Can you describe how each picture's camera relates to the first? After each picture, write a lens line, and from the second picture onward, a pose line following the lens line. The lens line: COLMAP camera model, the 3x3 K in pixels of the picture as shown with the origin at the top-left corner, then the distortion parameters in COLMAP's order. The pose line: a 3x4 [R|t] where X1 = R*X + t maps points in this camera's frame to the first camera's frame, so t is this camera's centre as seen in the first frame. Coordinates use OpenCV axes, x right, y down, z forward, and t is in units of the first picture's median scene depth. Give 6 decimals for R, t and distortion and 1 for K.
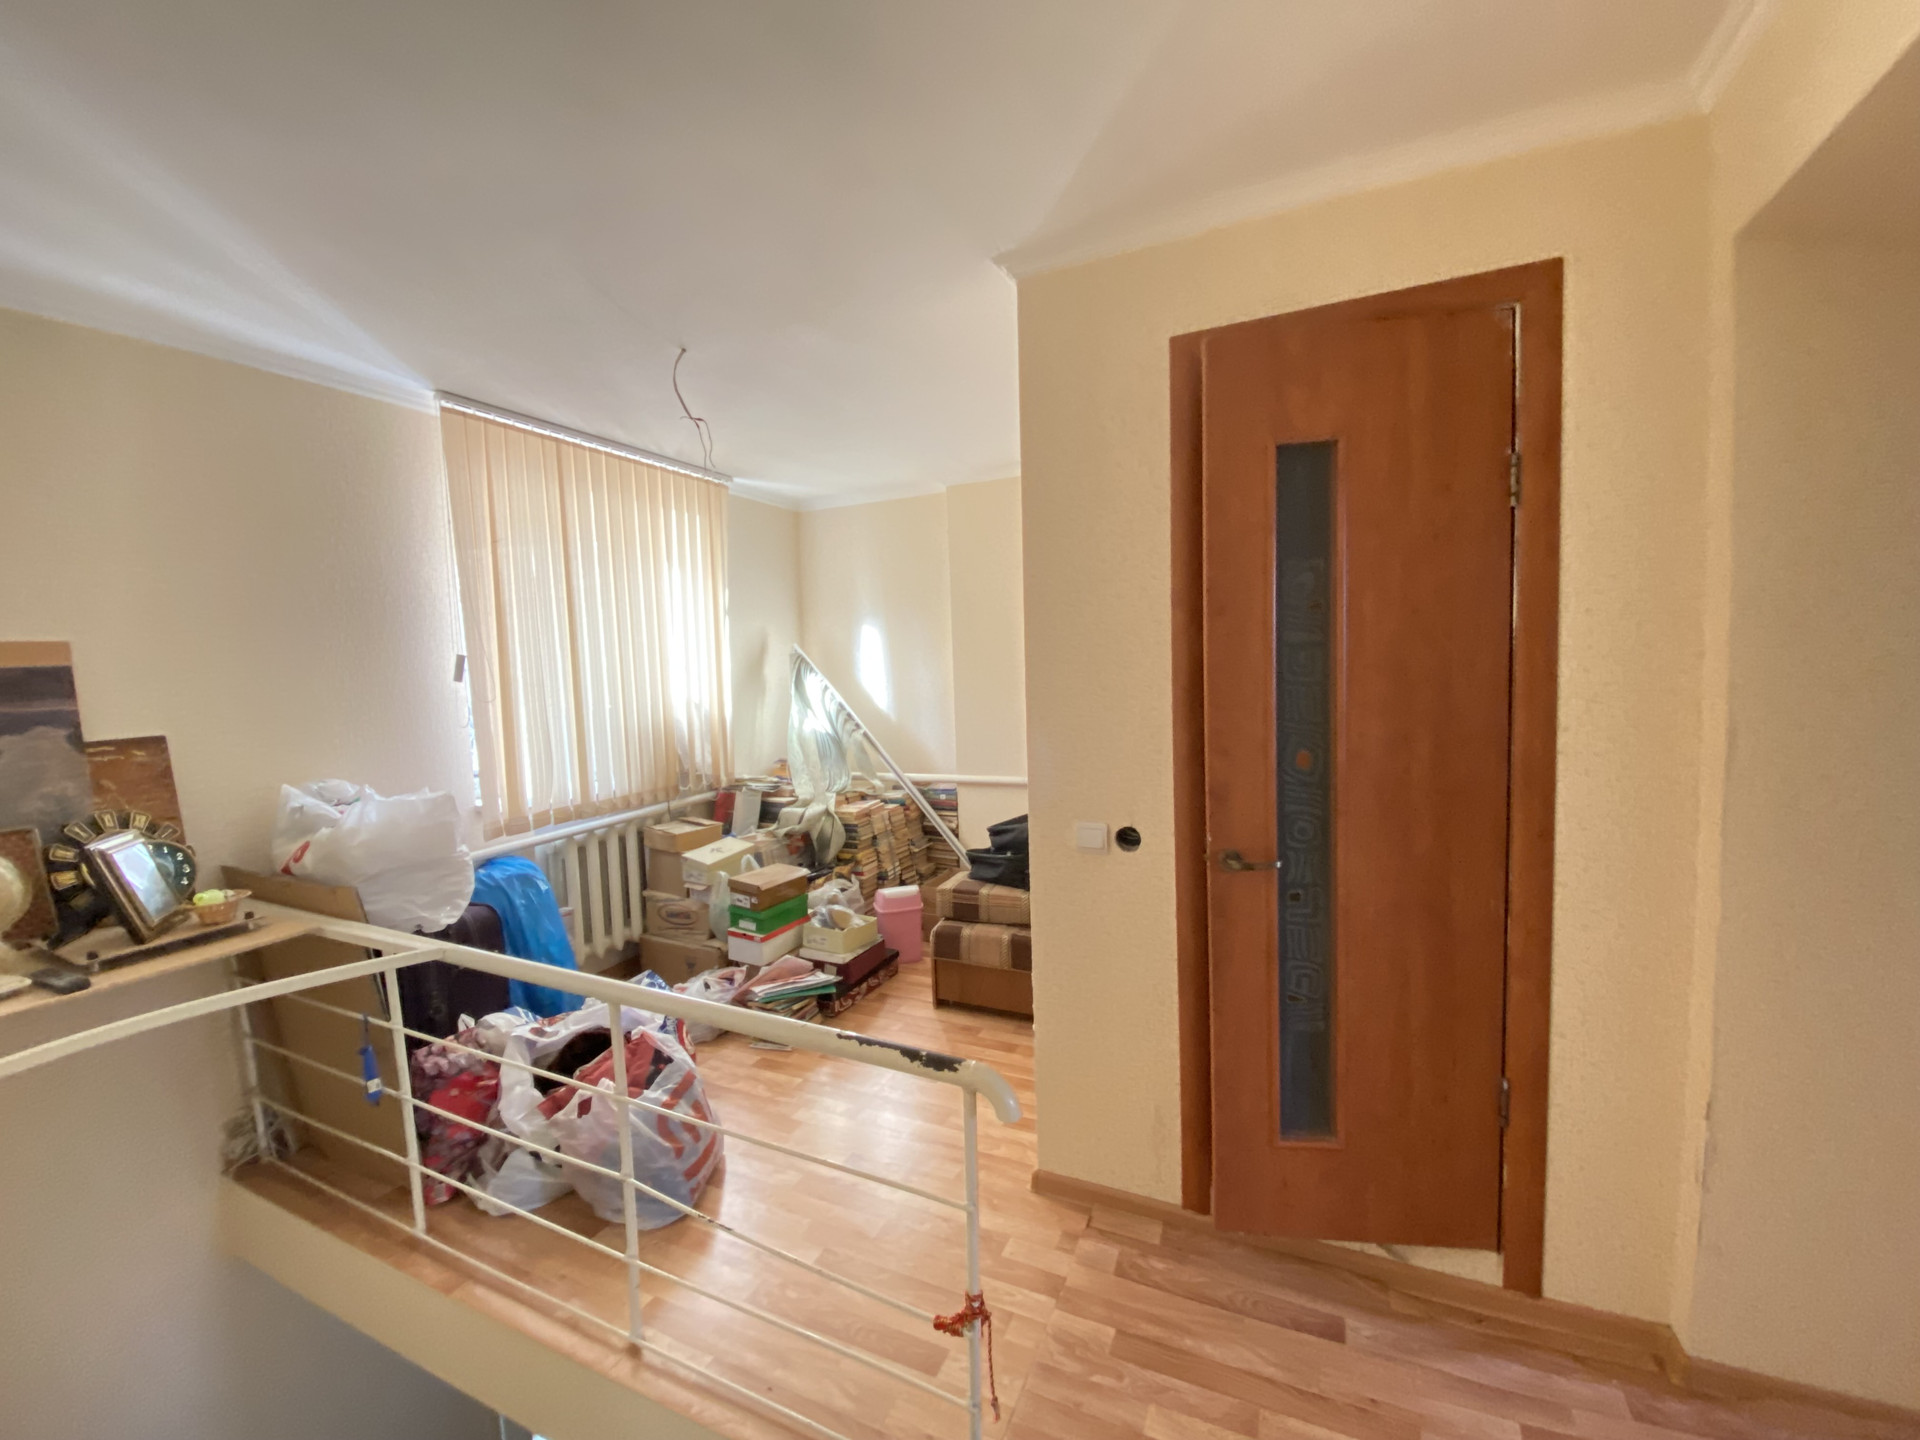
lens RADIAL K [[789.2, 0, 950.6], [0, 789.2, 726.0], [0, 0, 1]] dist [0.022679, -0.020054]
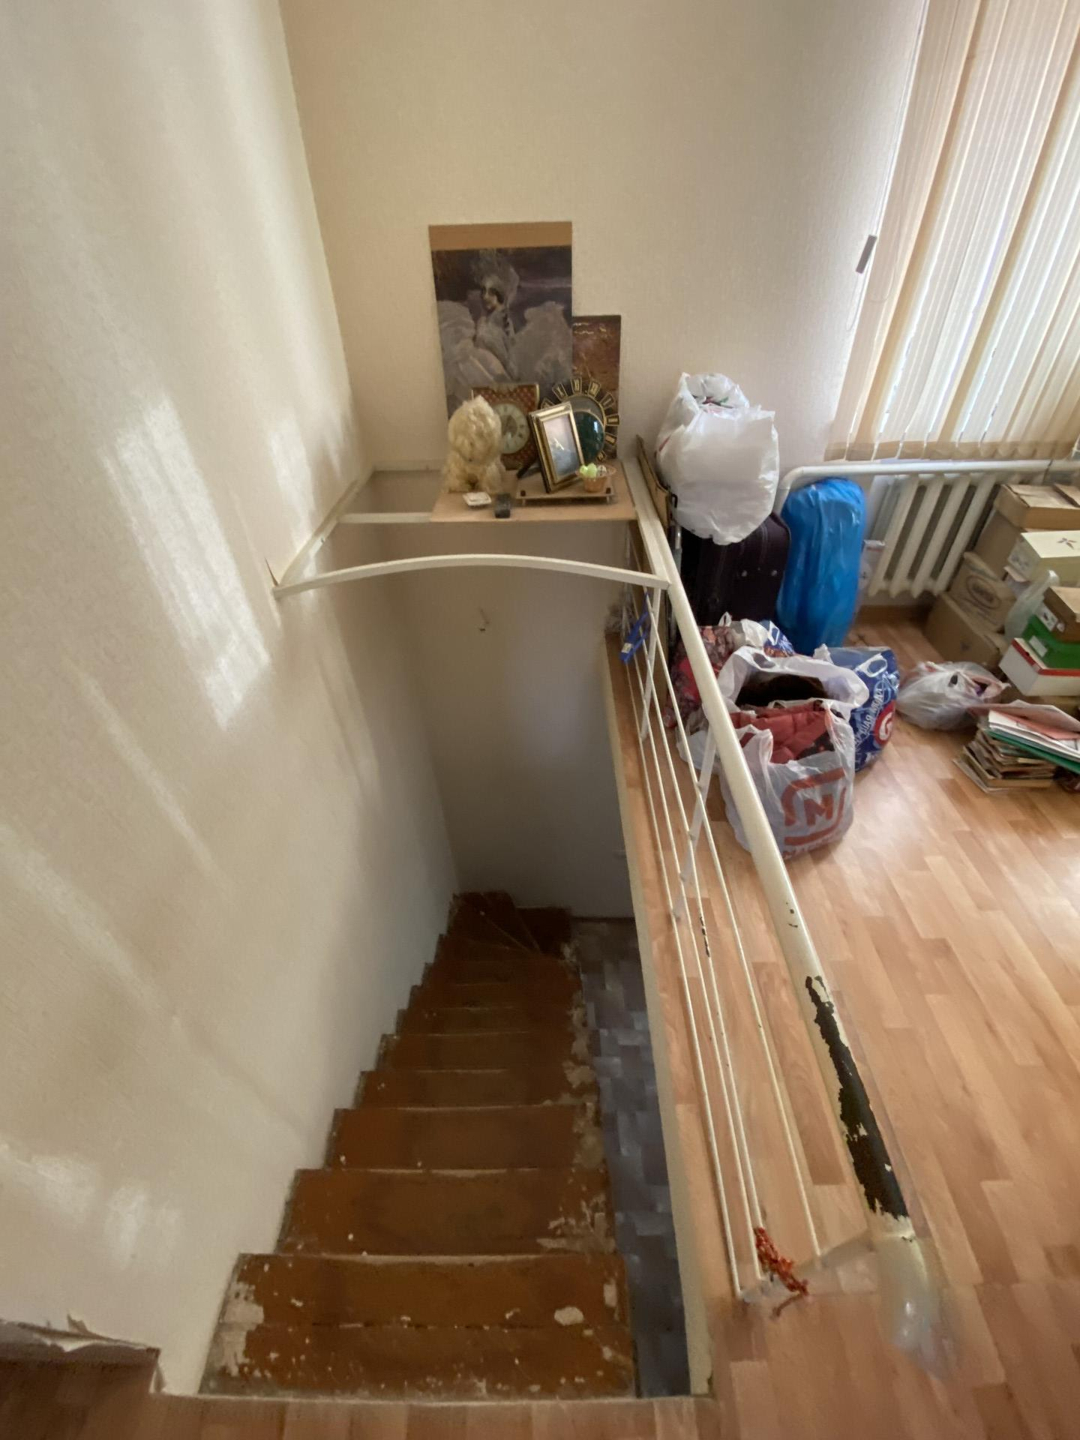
lens RADIAL K [[591.9, 0, 533.2], [0, 591.9, 728.8], [0, 0, 1]] dist [0.022679, -0.020054]
pose [[0.434564, 0.598726, -0.672816, -0.006349], [-0.071845, 0.767706, 0.636762, -0.058074], [0.897771, -0.228375, 0.376632, 0.269101]]
